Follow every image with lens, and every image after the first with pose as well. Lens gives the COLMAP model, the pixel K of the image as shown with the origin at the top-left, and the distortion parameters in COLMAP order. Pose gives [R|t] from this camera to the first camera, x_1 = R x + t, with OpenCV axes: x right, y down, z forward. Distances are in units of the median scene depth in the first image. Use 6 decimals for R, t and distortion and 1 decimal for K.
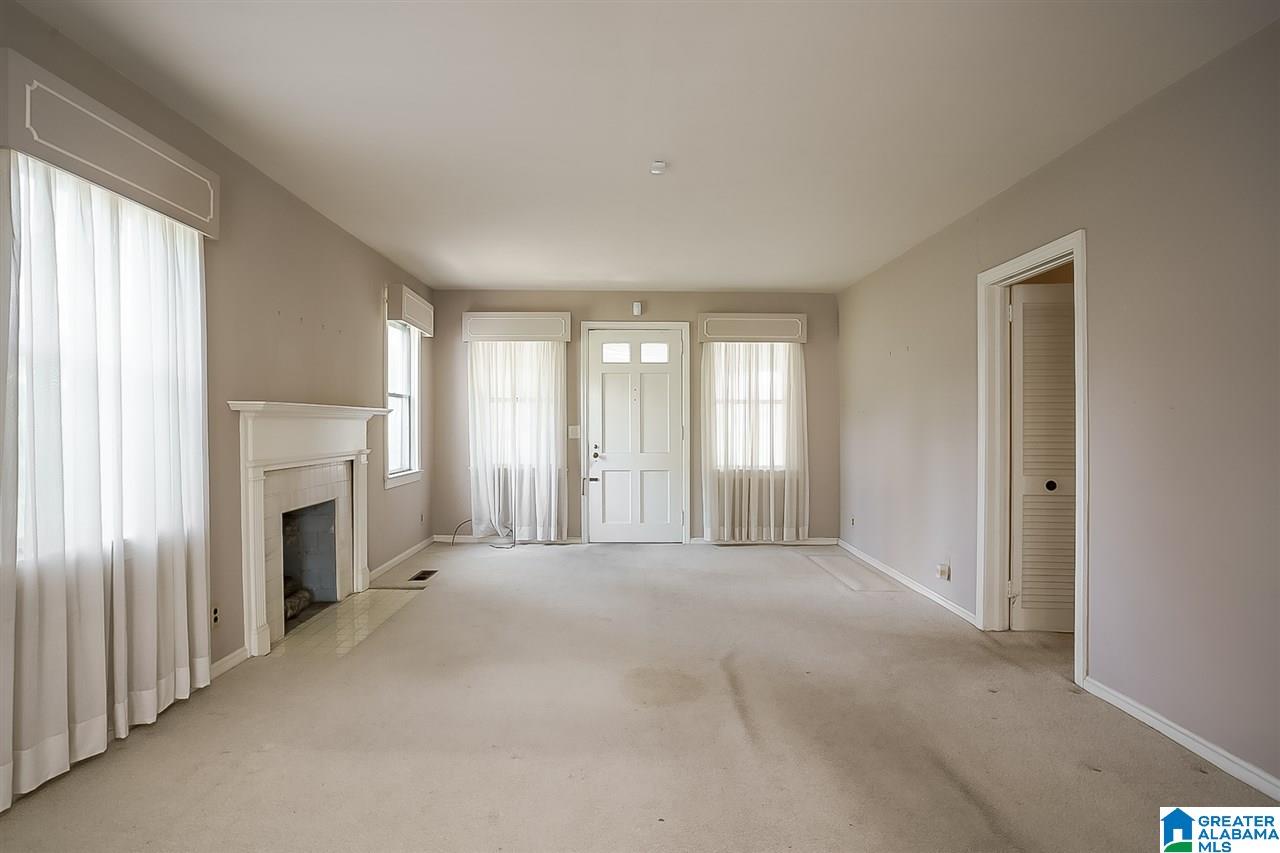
lens RADIAL K [[715.6, 0, 641.0], [0, 715.6, 436.1], [0, 0, 1]] dist [-0.062861, 0.040862]
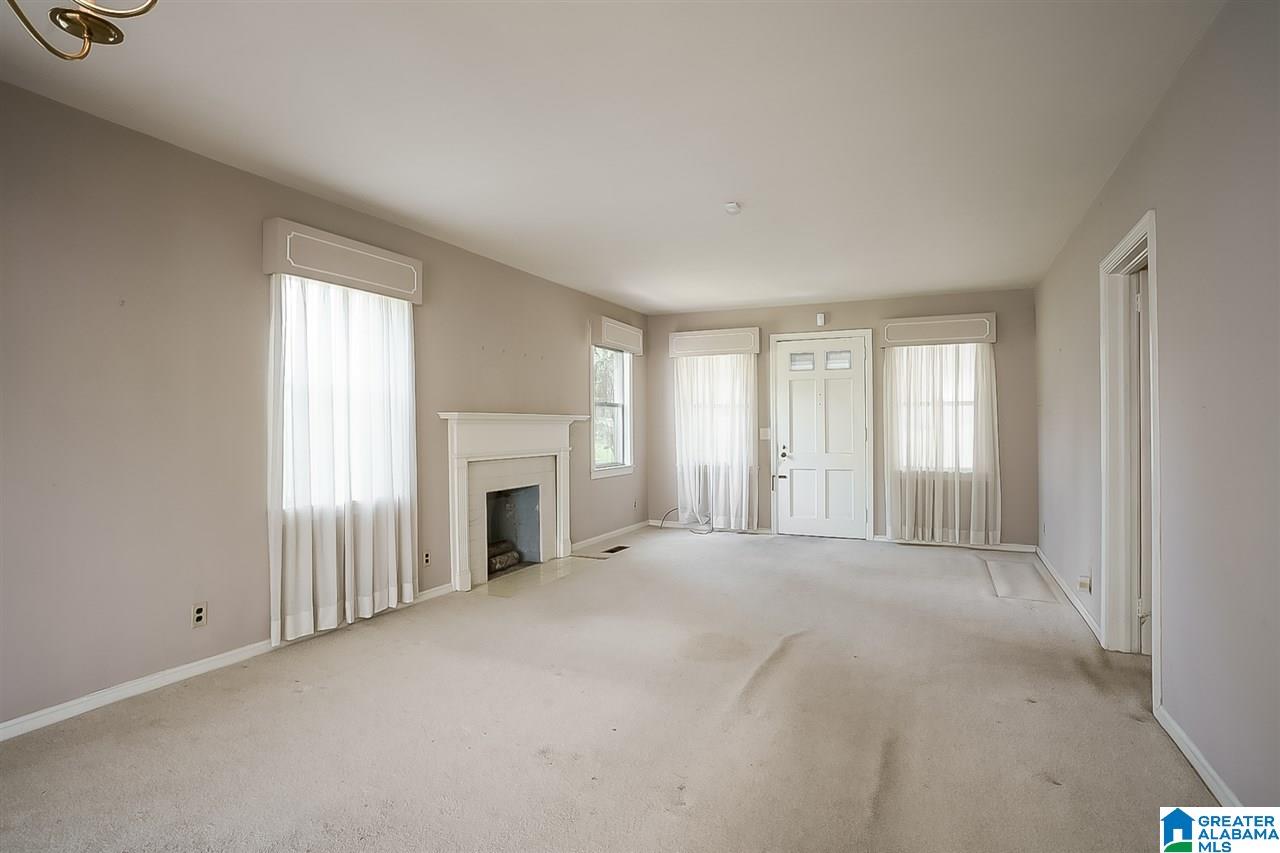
lens RADIAL K [[670.5, 0, 631.0], [0, 670.5, 429.9], [0, 0, 1]] dist [-0.073606, 0.038711]
pose [[0.894132, -0.002537, -0.447796, 0.189563], [-0.002723, 0.999935, -0.011103, 0.000297], [0.447795, 0.011147, 0.894067, -0.026680]]
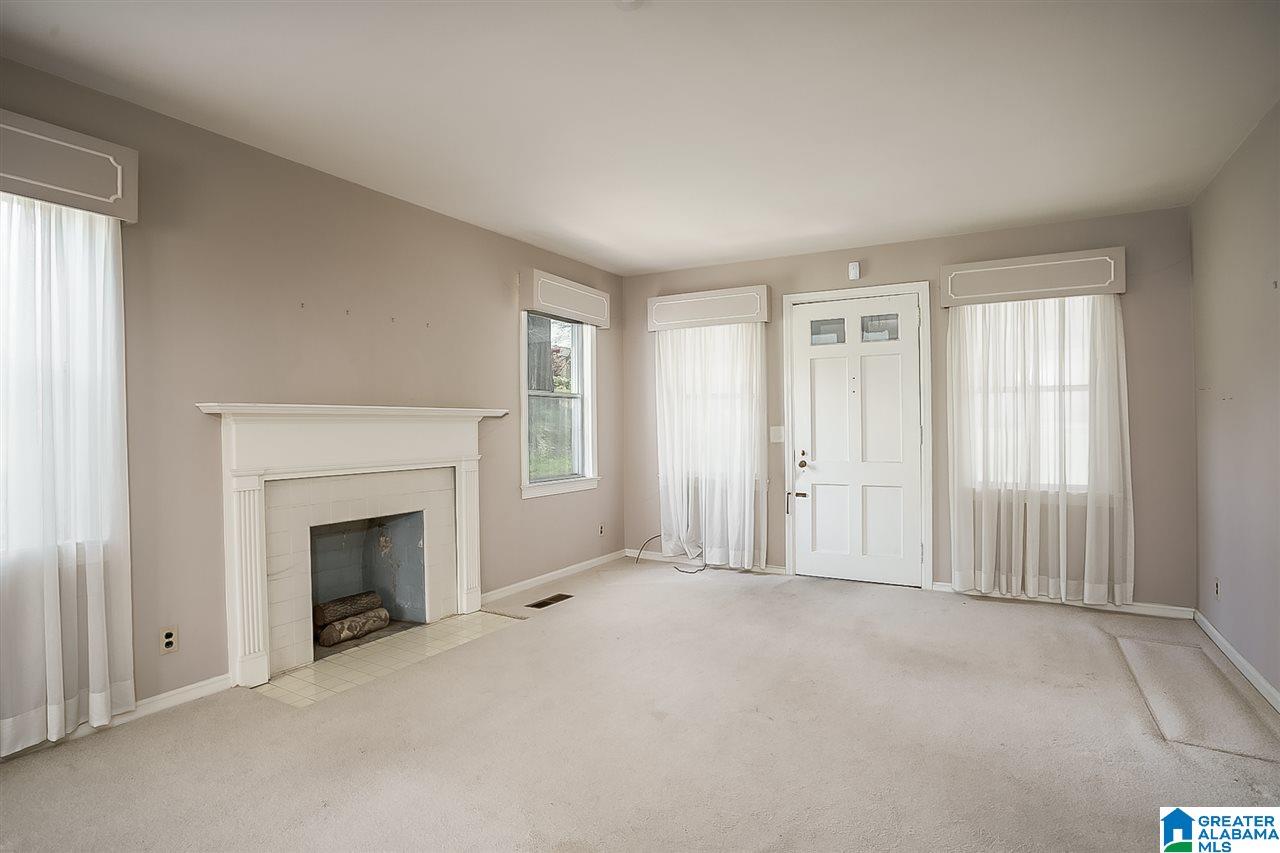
lens RADIAL K [[670.5, 0, 631.0], [0, 670.5, 429.9], [0, 0, 1]] dist [-0.073606, 0.038711]
pose [[0.850171, -0.004041, -0.526491, 0.163320], [-0.000349, 0.999966, -0.008238, -0.004344], [0.526507, 0.007188, 0.850141, 0.283223]]
